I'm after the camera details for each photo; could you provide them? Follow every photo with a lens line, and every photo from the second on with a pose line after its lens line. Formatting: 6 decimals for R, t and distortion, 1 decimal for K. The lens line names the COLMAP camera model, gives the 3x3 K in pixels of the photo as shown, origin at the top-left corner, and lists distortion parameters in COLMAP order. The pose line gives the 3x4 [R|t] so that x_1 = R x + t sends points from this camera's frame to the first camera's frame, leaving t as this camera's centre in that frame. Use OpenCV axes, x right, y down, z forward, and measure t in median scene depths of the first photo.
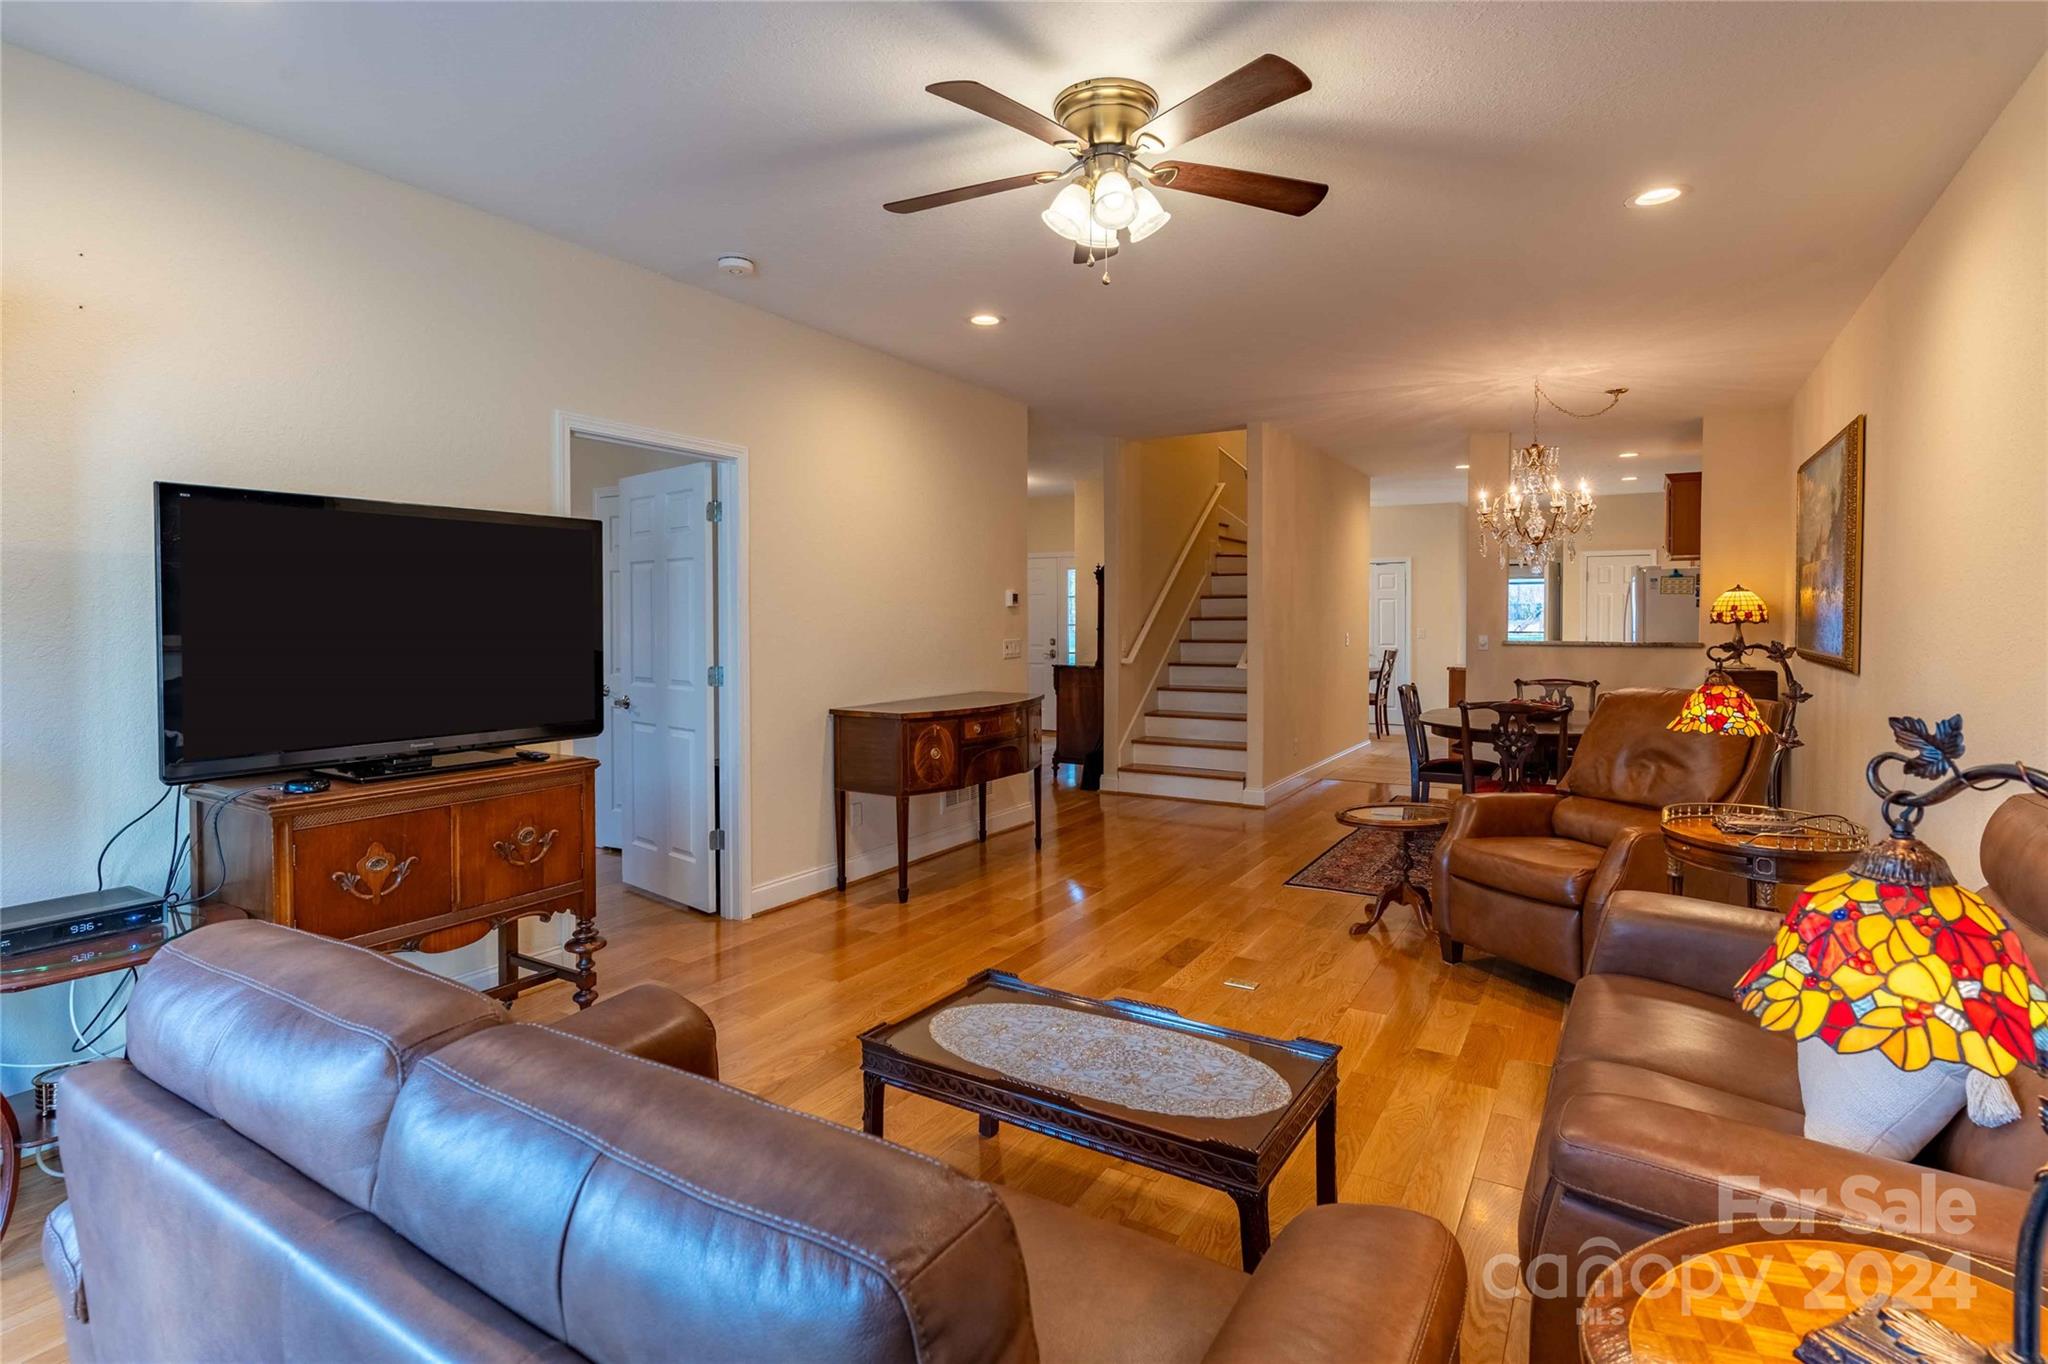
lens RADIAL K [[988.4, 0, 1058.4], [0, 988.4, 631.3], [0, 0, 1]] dist [0.005902, 0.000851]
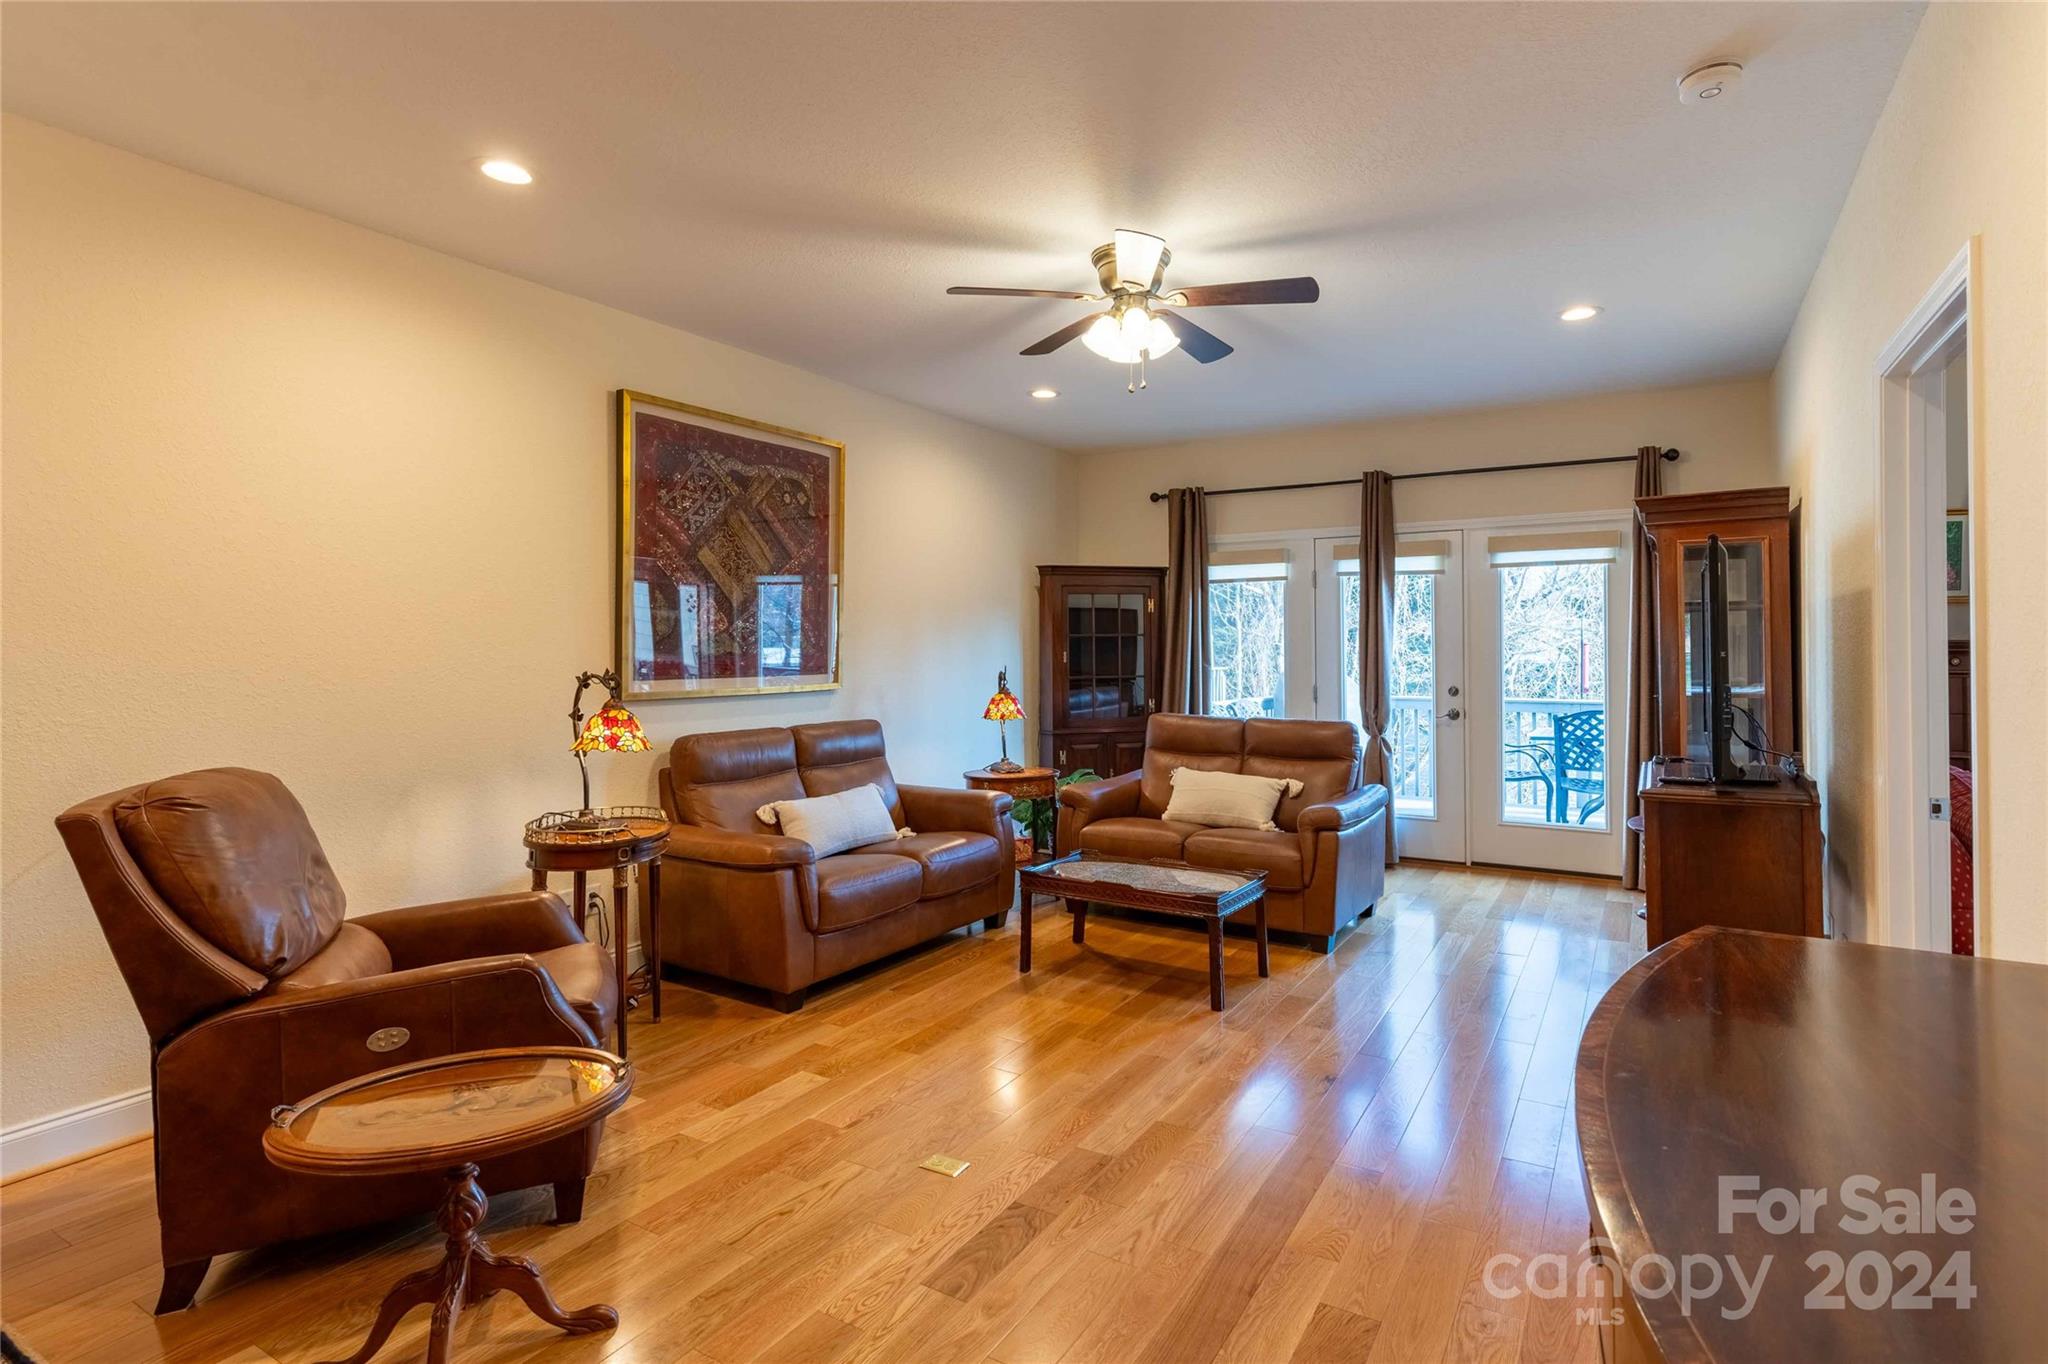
lens RADIAL K [[988.4, 0, 1097.4], [0, 988.4, 648.6], [0, 0, 1]] dist [0.005902, 0.000851]
pose [[-0.999972, 0.006249, -0.004190, 0.052820], [0.006189, 0.999880, 0.014202, -0.017262], [0.004278, 0.014176, -0.999890, 1.181823]]
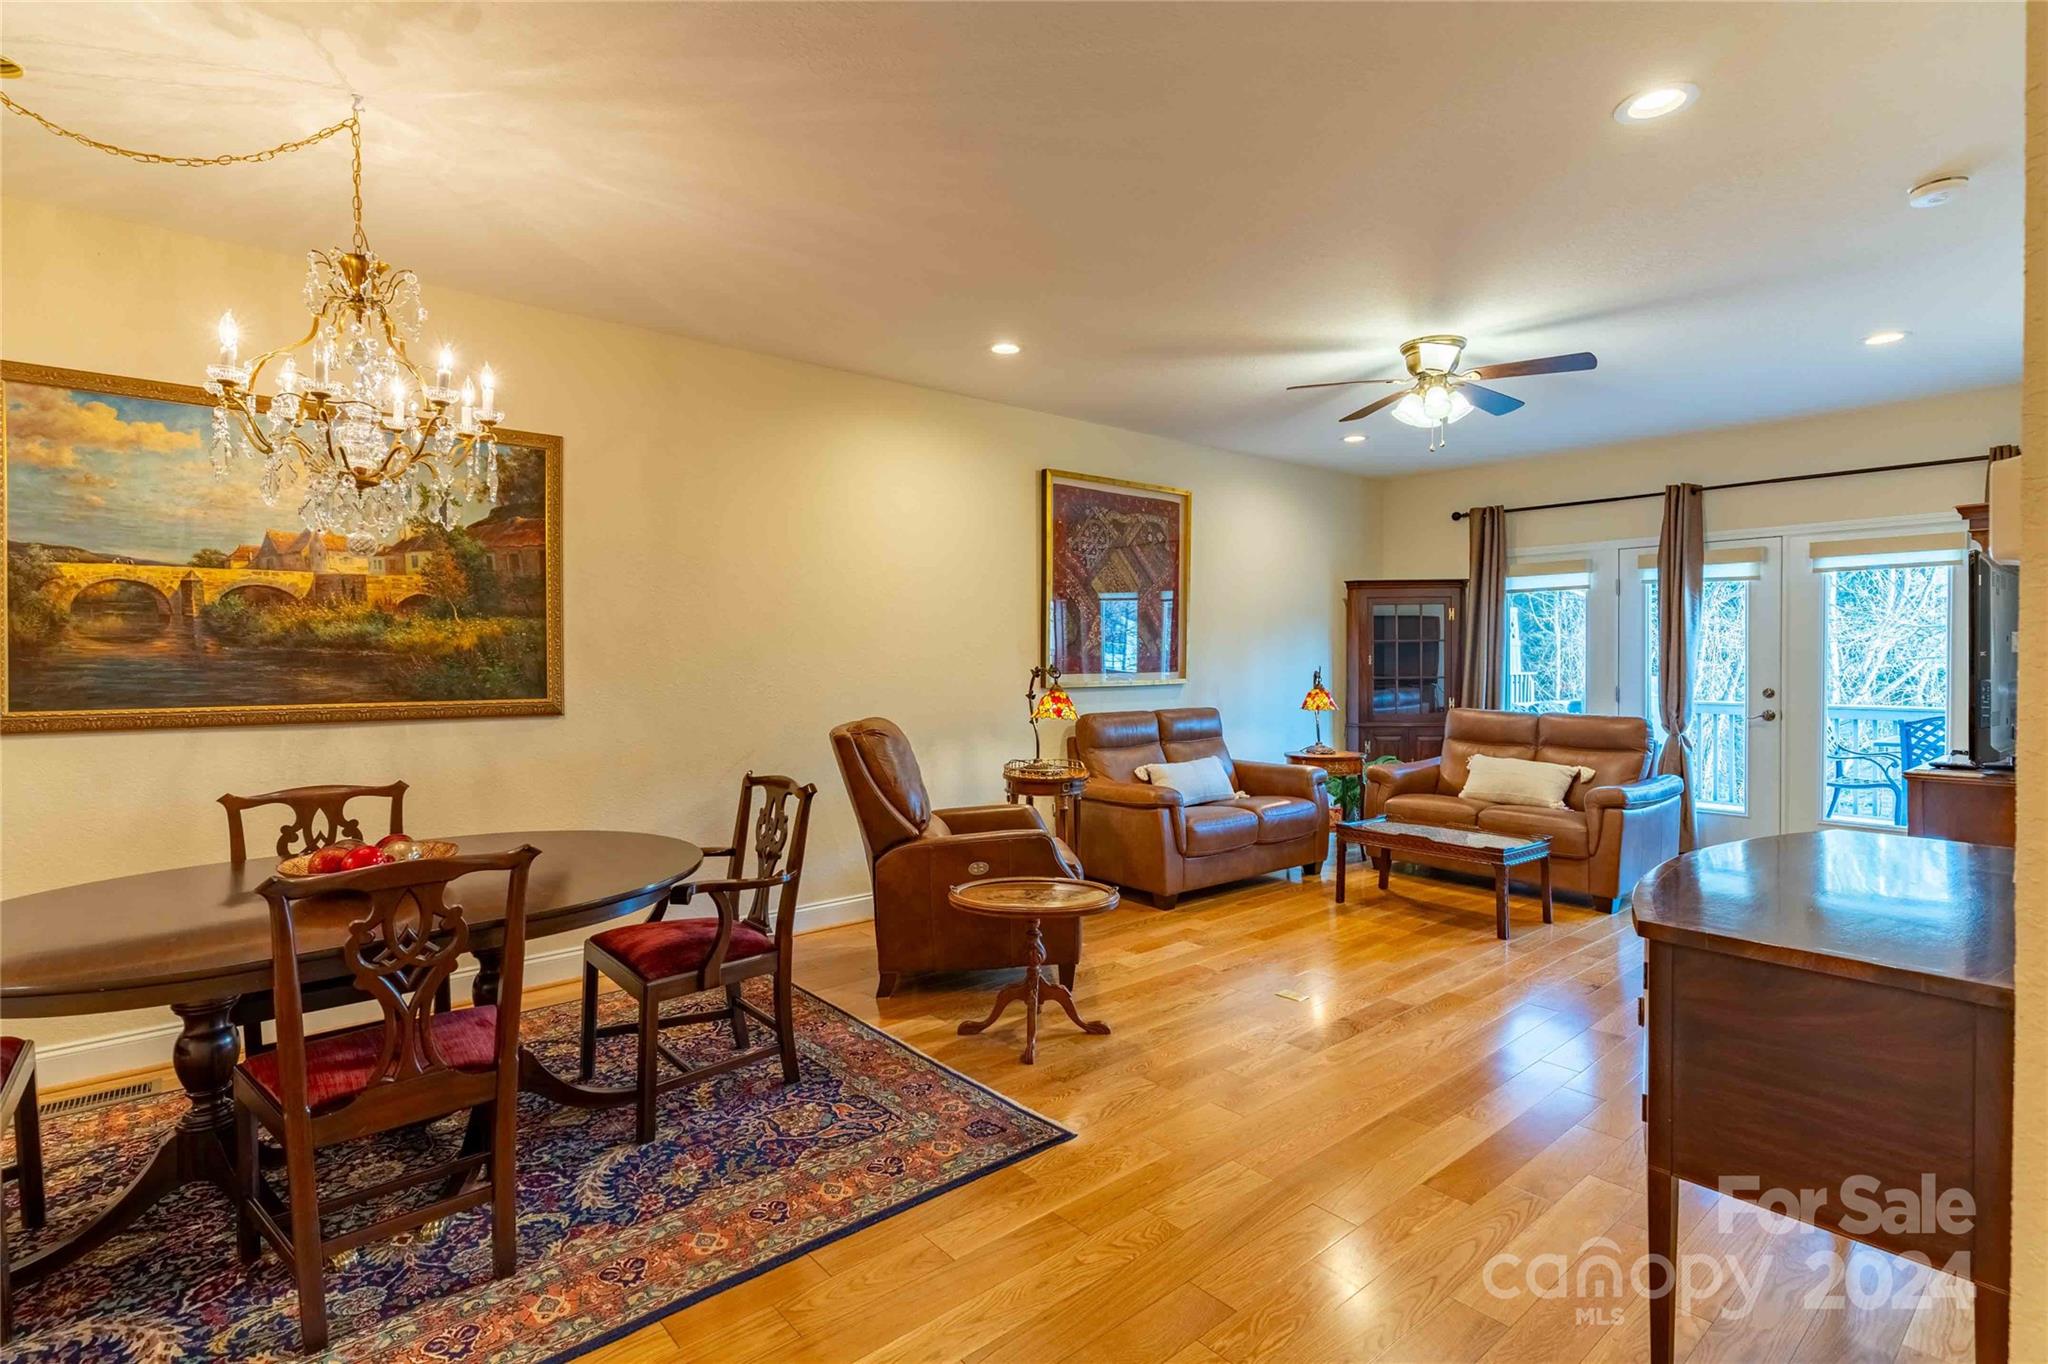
lens RADIAL K [[988.4, 0, 1039.6], [0, 988.4, 672.6], [0, 0, 1]] dist [0.005902, 0.000851]
pose [[-0.942164, -0.000158, 0.335152, 0.059050], [0.010022, 0.999539, 0.028645, -0.016405], [-0.335003, 0.030347, -0.941728, 1.443072]]
